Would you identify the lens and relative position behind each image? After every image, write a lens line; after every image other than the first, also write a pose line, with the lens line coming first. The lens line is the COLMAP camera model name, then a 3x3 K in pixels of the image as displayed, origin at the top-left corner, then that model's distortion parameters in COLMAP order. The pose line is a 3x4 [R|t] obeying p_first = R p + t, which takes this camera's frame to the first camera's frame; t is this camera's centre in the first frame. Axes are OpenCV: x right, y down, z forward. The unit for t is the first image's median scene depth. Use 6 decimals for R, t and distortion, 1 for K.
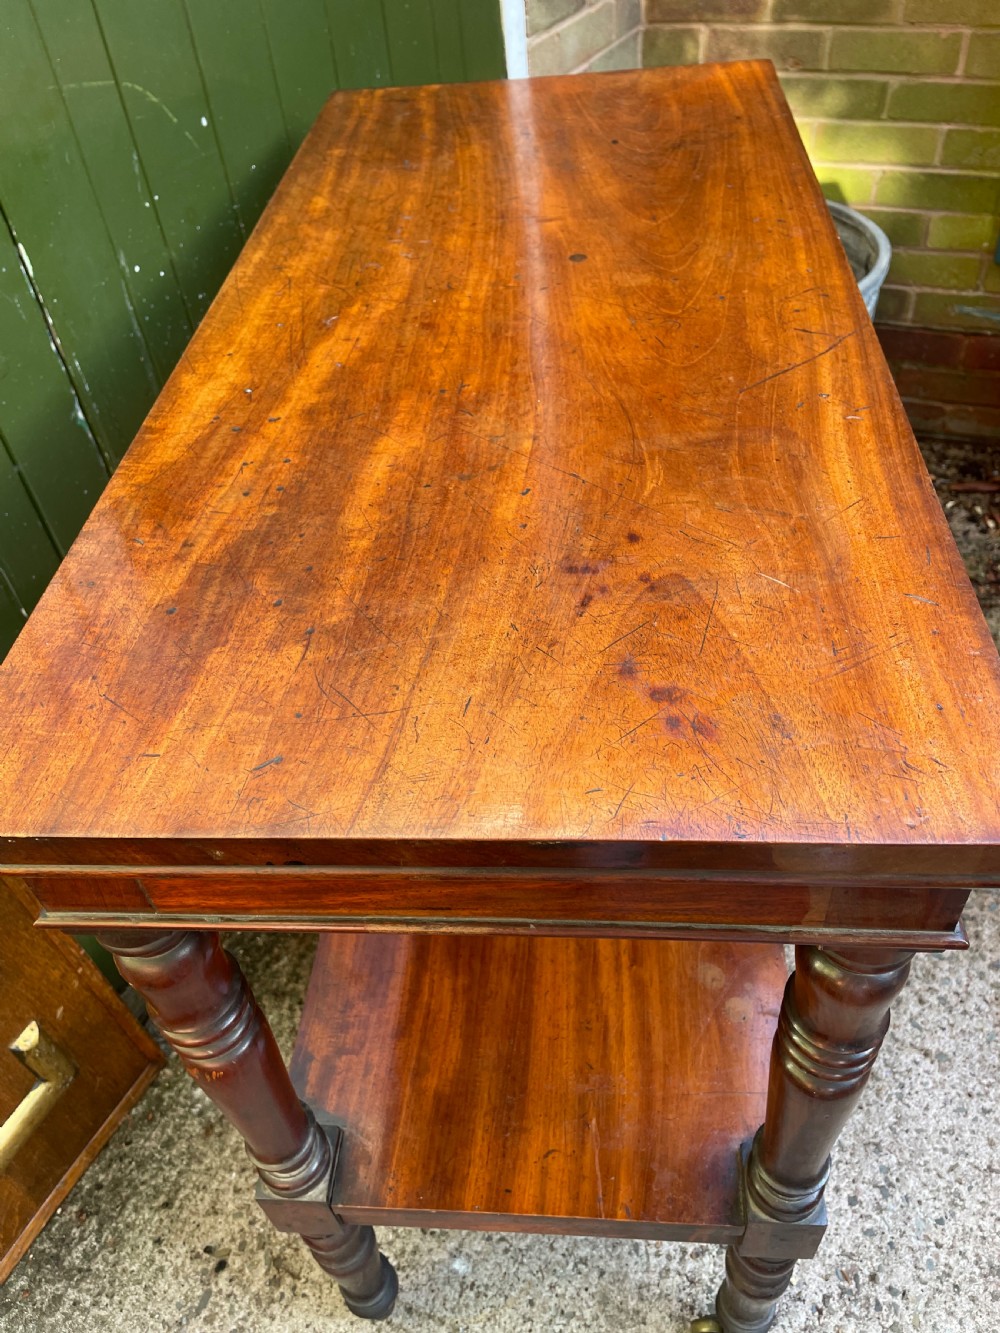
lens RADIAL K [[1020.6, 0, 499.7], [0, 1020.6, 677.3], [0, 0, 1]] dist [0.046874, -0.078903]
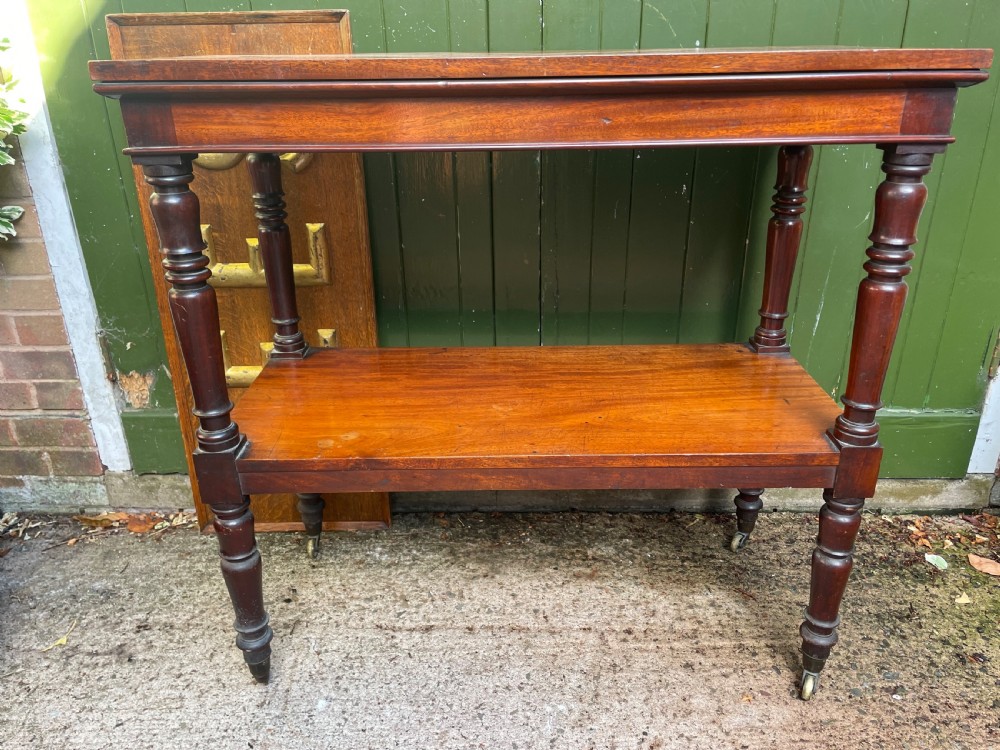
lens RADIAL K [[759.3, 0, 504.6], [0, 759.3, 377.8], [0, 0, 1]] dist [0.079301, -0.110640]
pose [[0.449948, 0.427992, -0.783817, 0.704560], [-0.649633, 0.759110, 0.041581, 0.021182], [0.612800, 0.490484, 0.619598, 0.271167]]
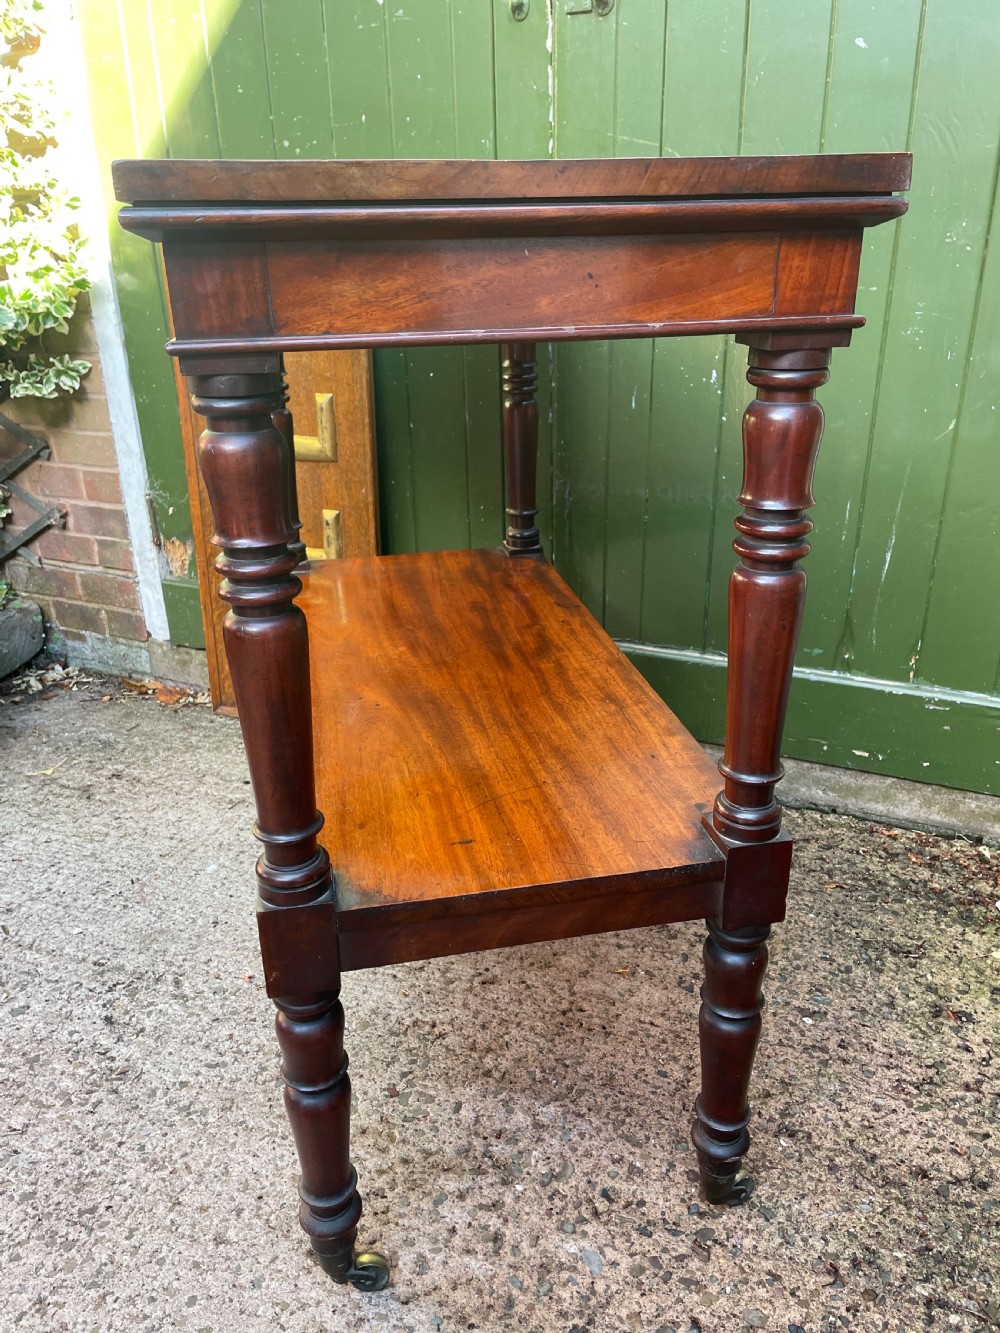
lens RADIAL K [[1012.1, 0, 509.5], [0, 1012.1, 677.5], [0, 0, 1]] dist [0.079301, -0.110640]
pose [[0.066946, 0.468480, -0.880934, 1.081618], [-0.701214, 0.650194, 0.292484, -0.286939], [0.709801, 0.598143, 0.372032, 0.604031]]
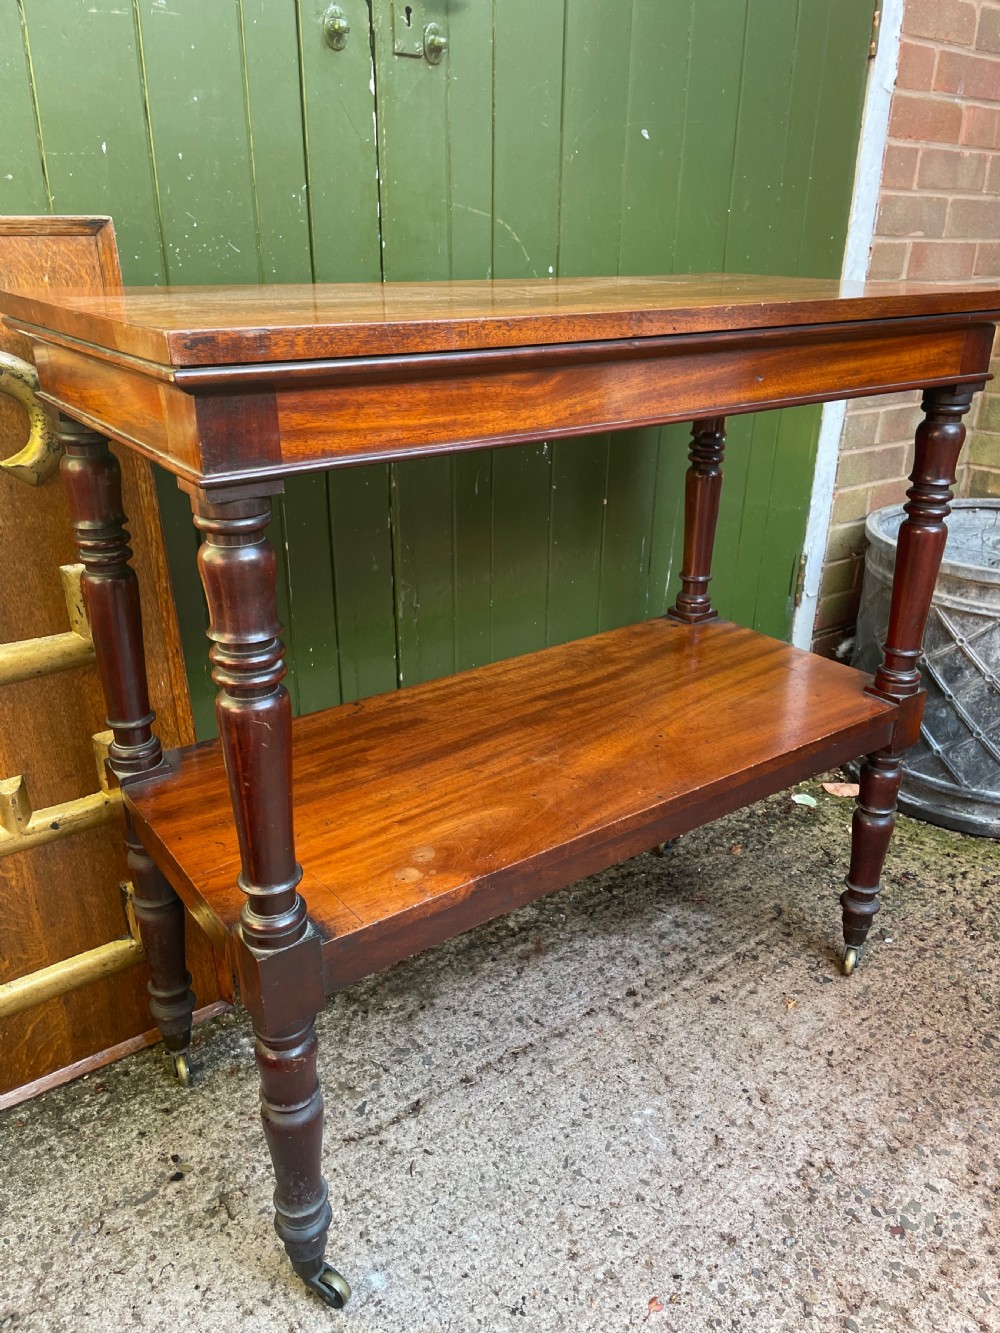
lens RADIAL K [[1012.1, 0, 510.3], [0, 1012.1, 672.2], [0, 0, 1]] dist [0.079301, -0.110640]
pose [[0.896422, 0.257738, -0.360554, 0.259406], [-0.367464, 0.887043, -0.279509, 0.295066], [0.247786, 0.383049, 0.889874, -0.009055]]
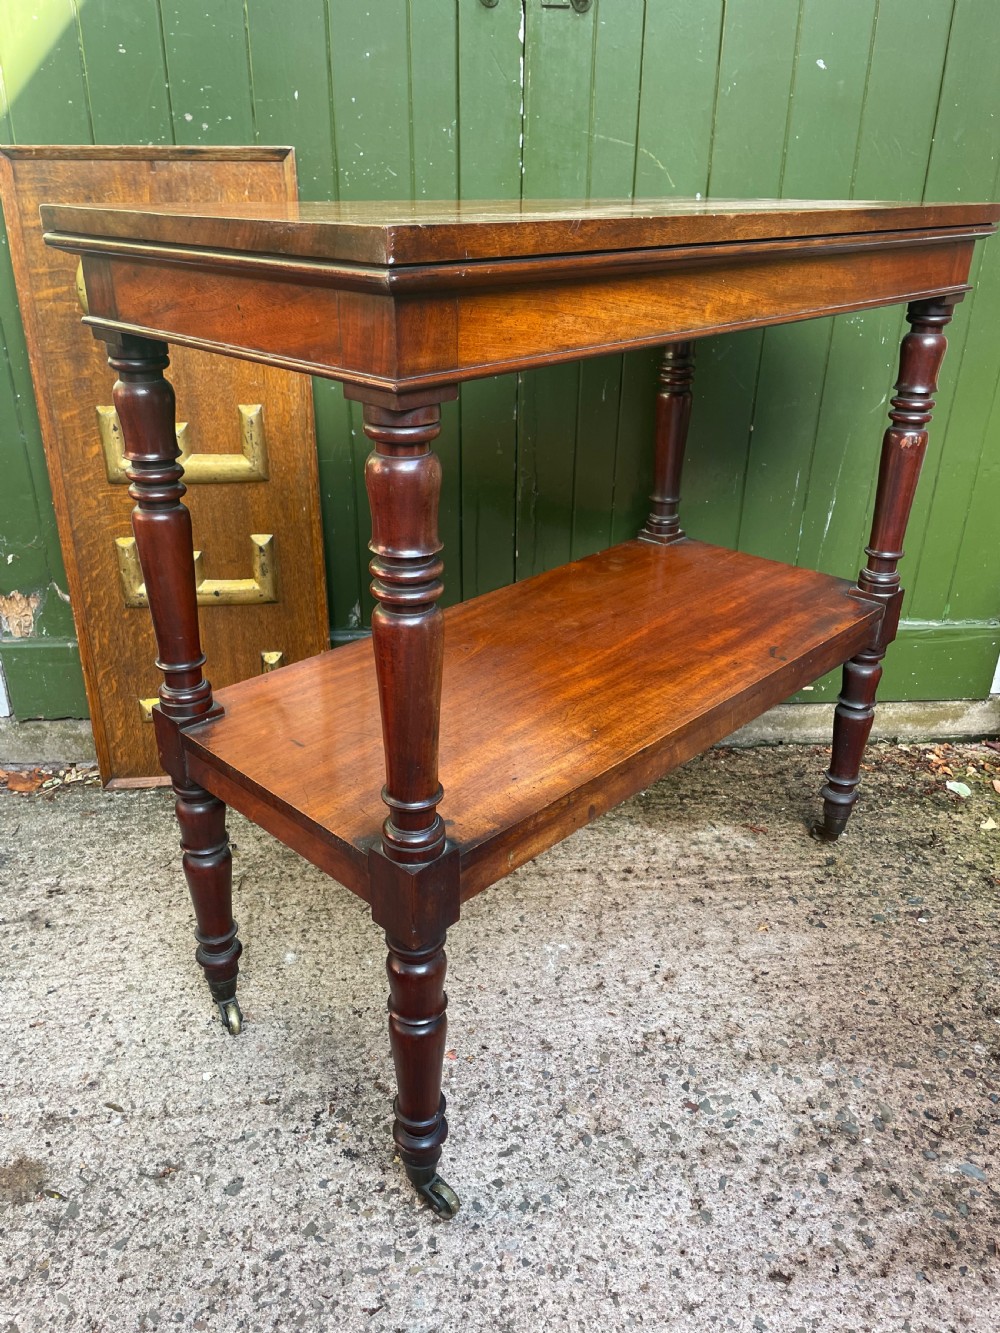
lens RADIAL K [[1012.1, 0, 490.9], [0, 1012.1, 673.3], [0, 0, 1]] dist [0.079301, -0.110640]
pose [[0.530278, 0.439341, -0.725110, 0.818365], [-0.635953, 0.771724, 0.002508, 0.149223], [0.560687, 0.459806, 0.688628, 0.129903]]
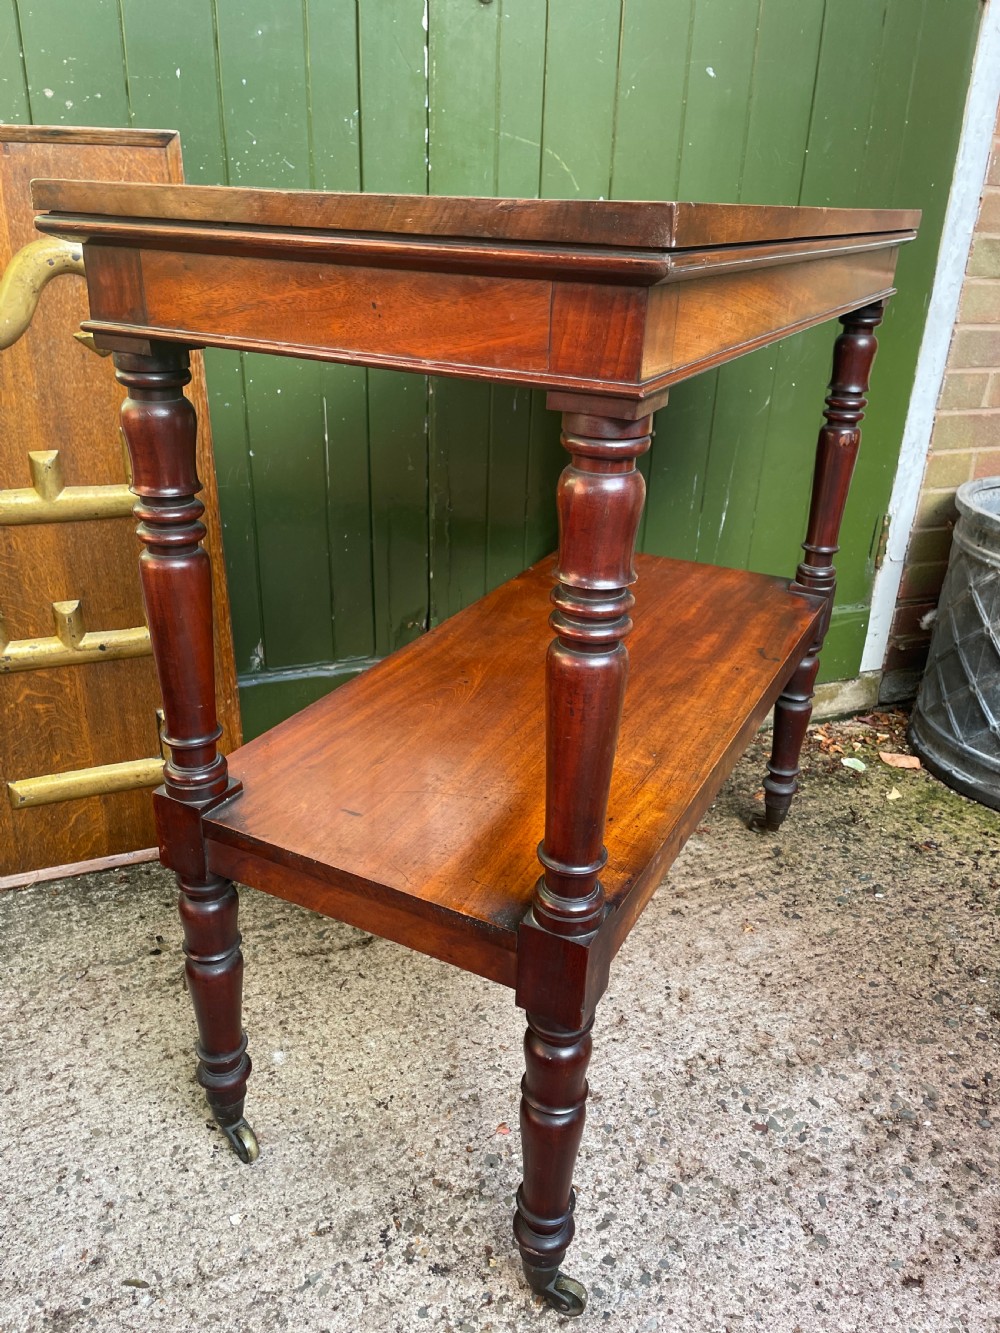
lens RADIAL K [[1012.1, 0, 502.5], [0, 1012.1, 671.7], [0, 0, 1]] dist [0.079301, -0.110640]
pose [[0.749925, 0.363171, -0.552919, 0.574727], [-0.528286, 0.831845, -0.170139, 0.291320], [0.398153, 0.419691, 0.815680, 0.049396]]
